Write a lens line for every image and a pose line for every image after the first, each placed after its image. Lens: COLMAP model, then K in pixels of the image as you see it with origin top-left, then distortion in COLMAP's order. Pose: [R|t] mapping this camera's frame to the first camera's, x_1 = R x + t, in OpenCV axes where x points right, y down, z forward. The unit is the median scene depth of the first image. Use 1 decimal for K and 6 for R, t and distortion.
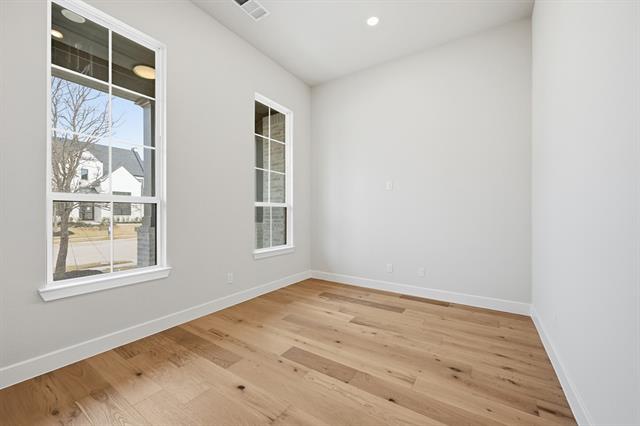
lens RADIAL K [[253.8, 0, 323.2], [0, 253.8, 212.6], [0, 0, 1]] dist [0.000510, -0.000162]
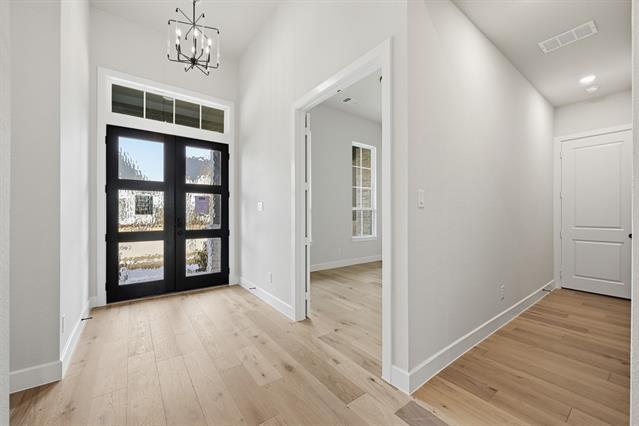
lens RADIAL K [[254.4, 0, 324.5], [0, 254.4, 214.6], [0, 0, 1]] dist [-0.001293, 0.000147]
pose [[0.938442, -0.000618, -0.345437, 0.120117], [0.000669, 1.000000, 0.000029, 0.004513], [0.345437, -0.000258, 0.938442, -0.546688]]
